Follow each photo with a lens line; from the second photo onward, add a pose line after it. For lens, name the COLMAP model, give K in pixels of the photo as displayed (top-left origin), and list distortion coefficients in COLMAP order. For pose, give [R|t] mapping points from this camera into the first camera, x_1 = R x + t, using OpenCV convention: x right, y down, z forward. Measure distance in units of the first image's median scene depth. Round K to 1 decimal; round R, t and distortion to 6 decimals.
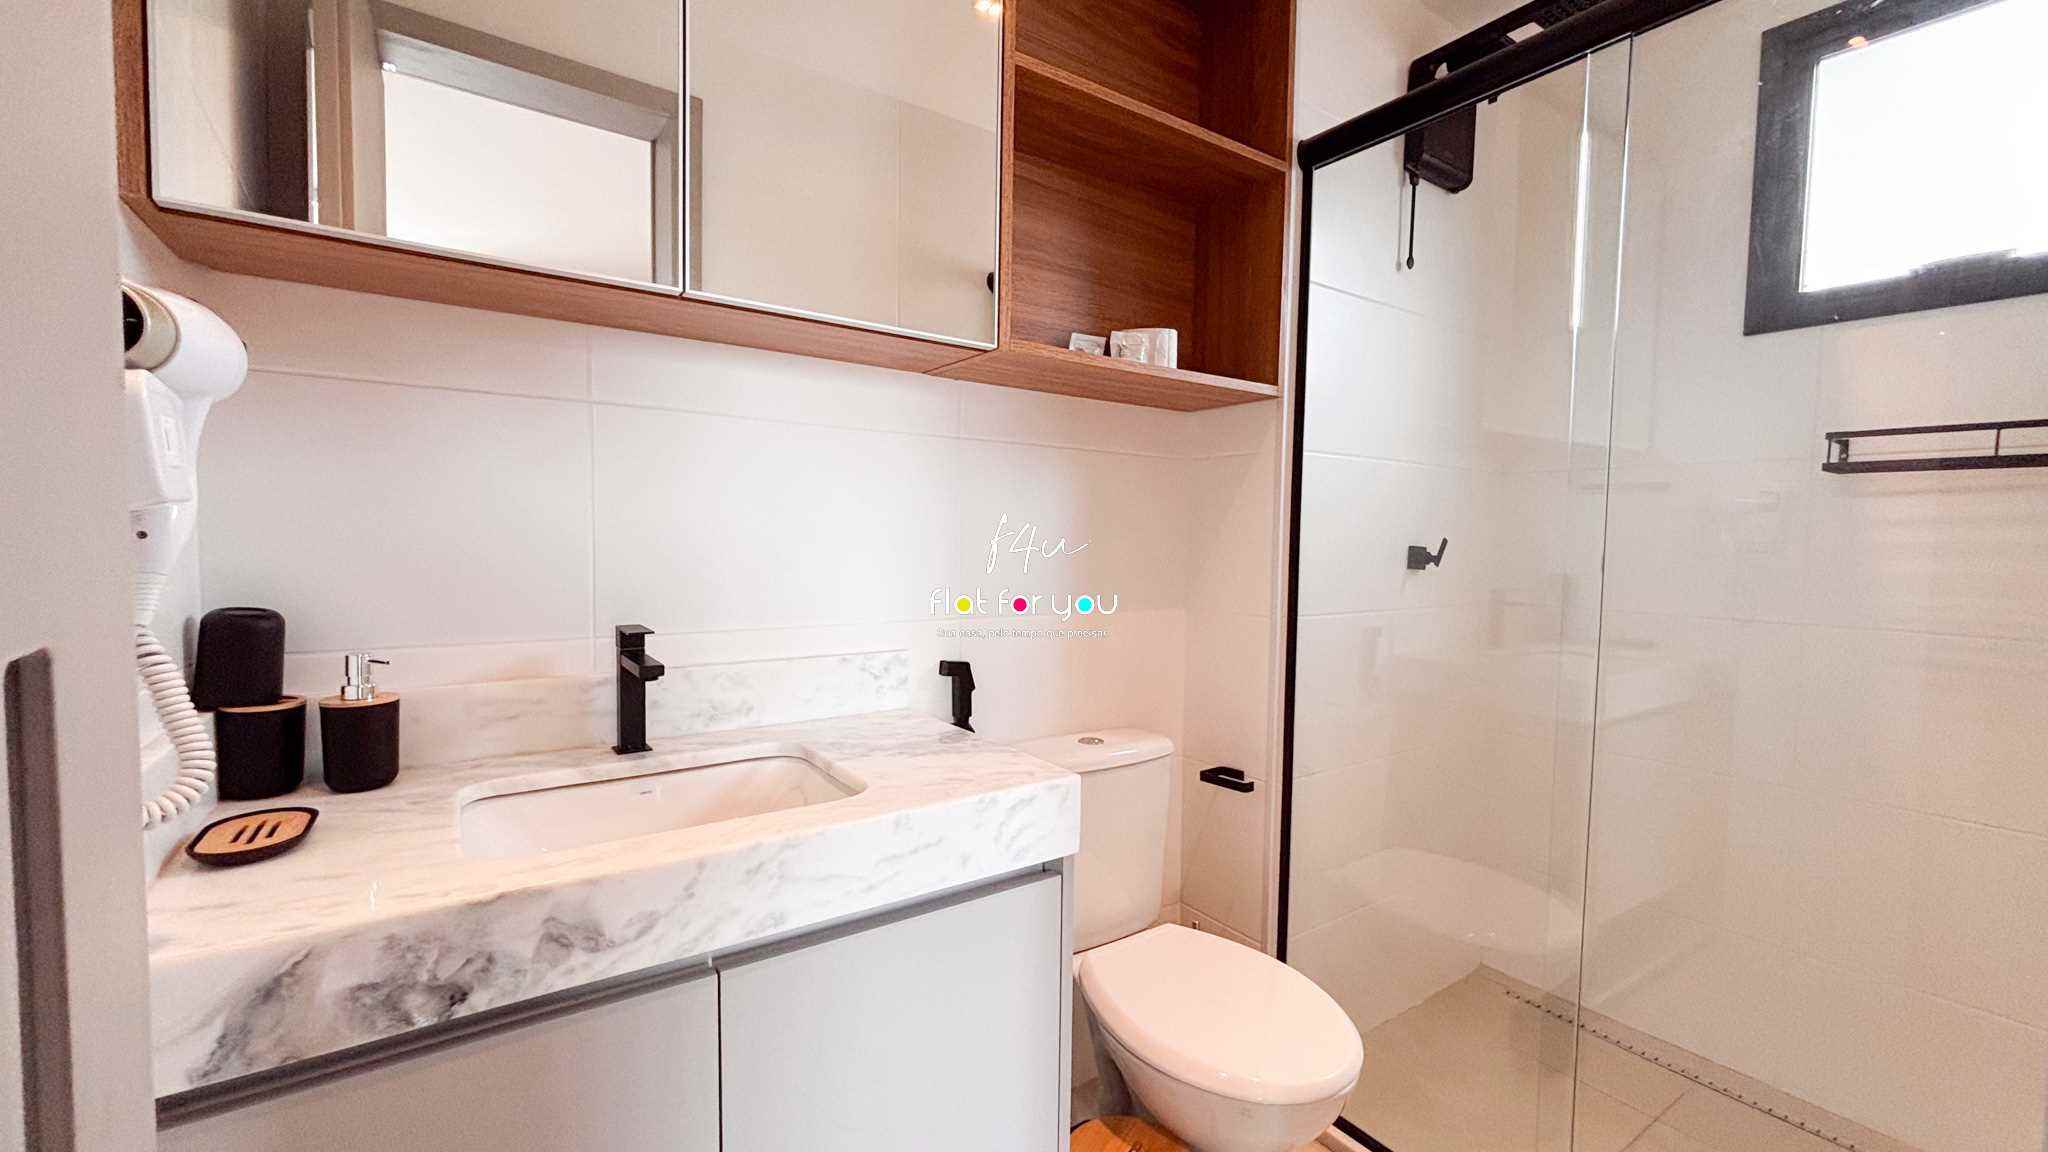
lens RADIAL K [[824.4, 0, 1014.9], [0, 824.4, 577.8], [0, 0, 1]] dist [0.008384, 0.000453]
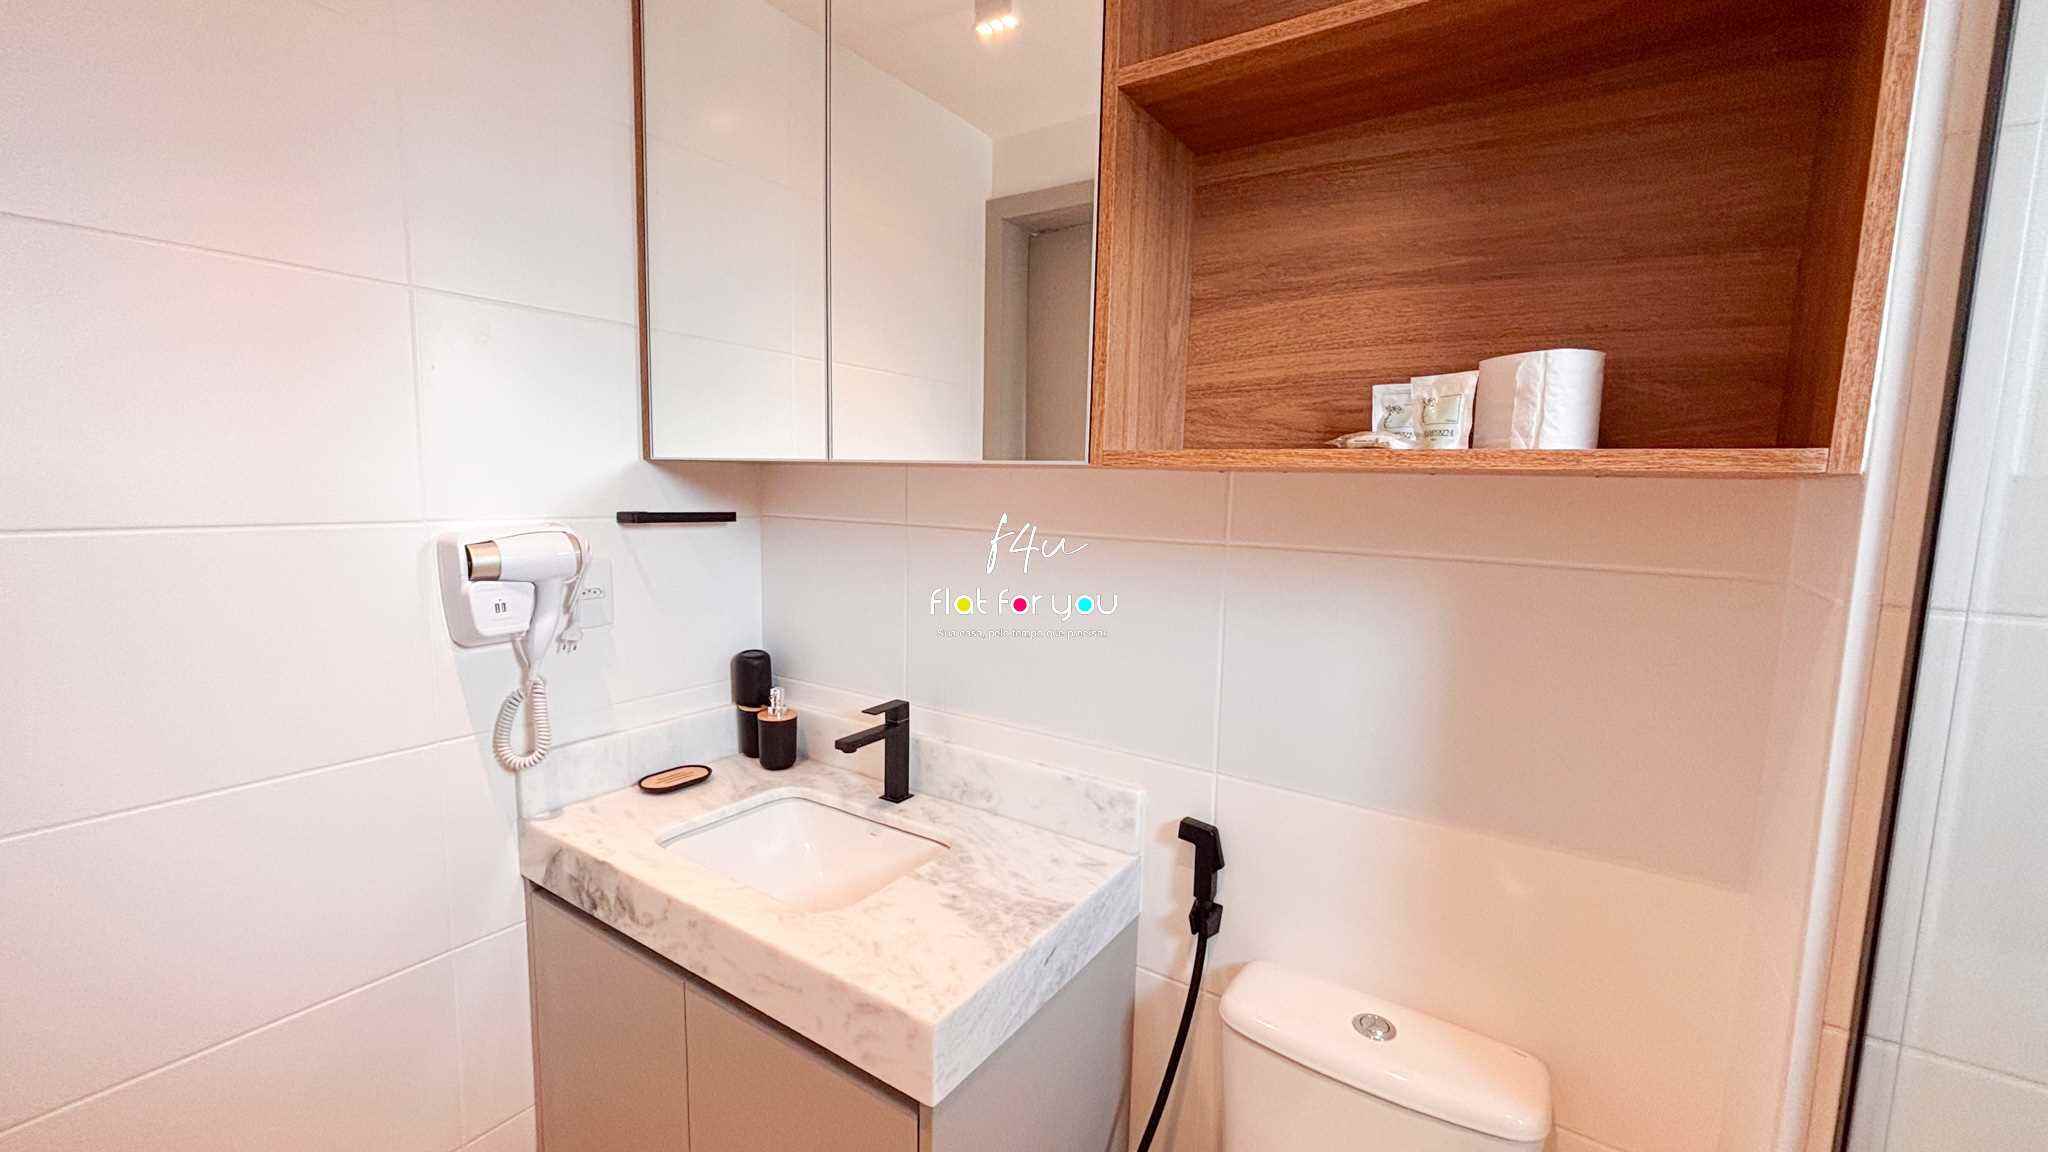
lens RADIAL K [[826.4, 0, 1023.4], [0, 826.4, 575.8], [0, 0, 1]] dist [0.000268, -0.000800]
pose [[0.369824, 0.097867, -0.923933, 0.768605], [-0.065665, 0.994703, 0.079080, -0.251382], [0.926779, 0.031424, 0.374291, 0.708957]]
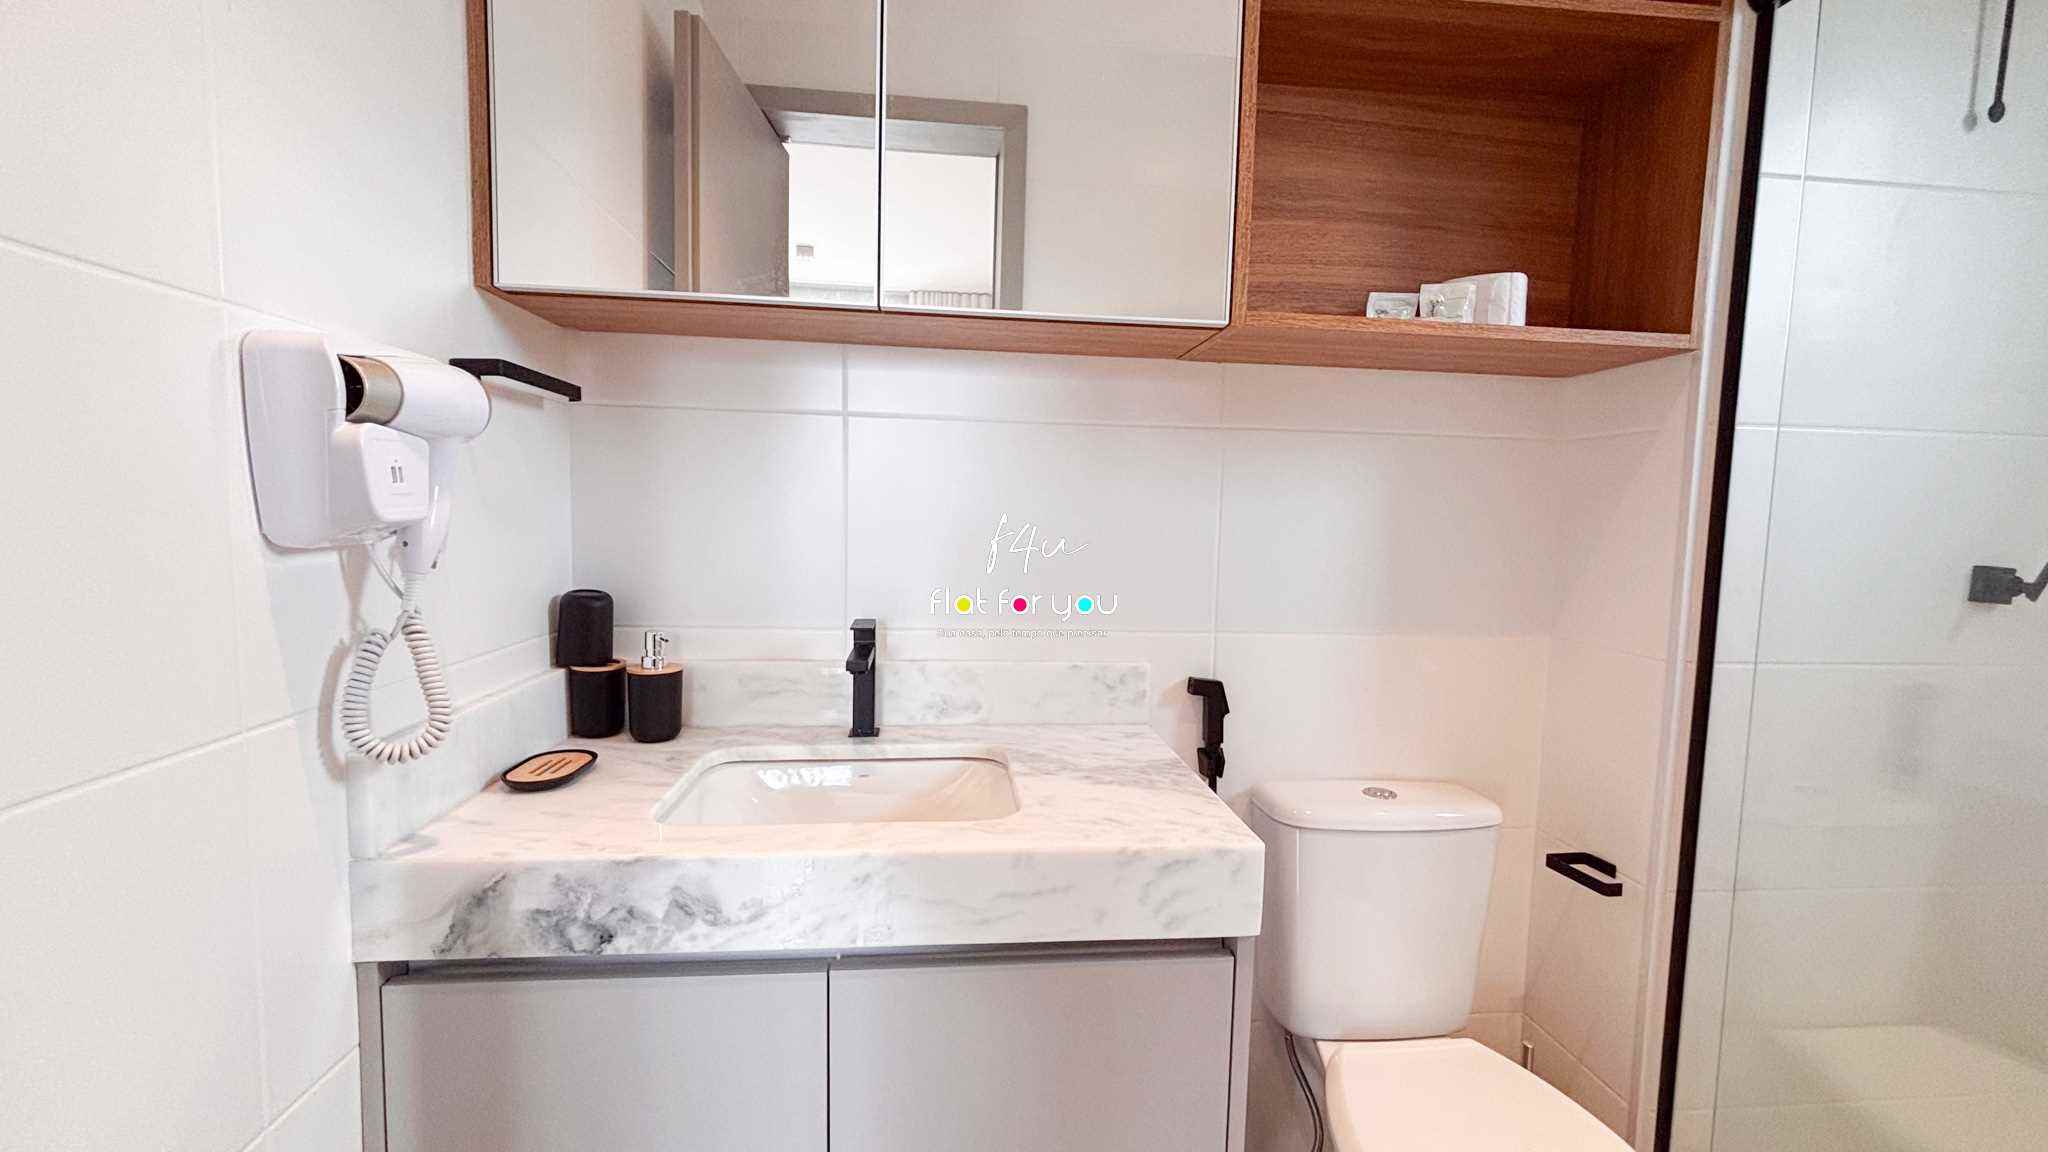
lens RADIAL K [[826.4, 0, 1023.4], [0, 826.4, 575.8], [0, 0, 1]] dist [0.000268, -0.000800]
pose [[0.877529, 0.043637, -0.477534, 0.233057], [-0.035739, 0.999033, 0.025616, -0.035006], [0.478190, -0.005412, 0.878240, 0.155927]]
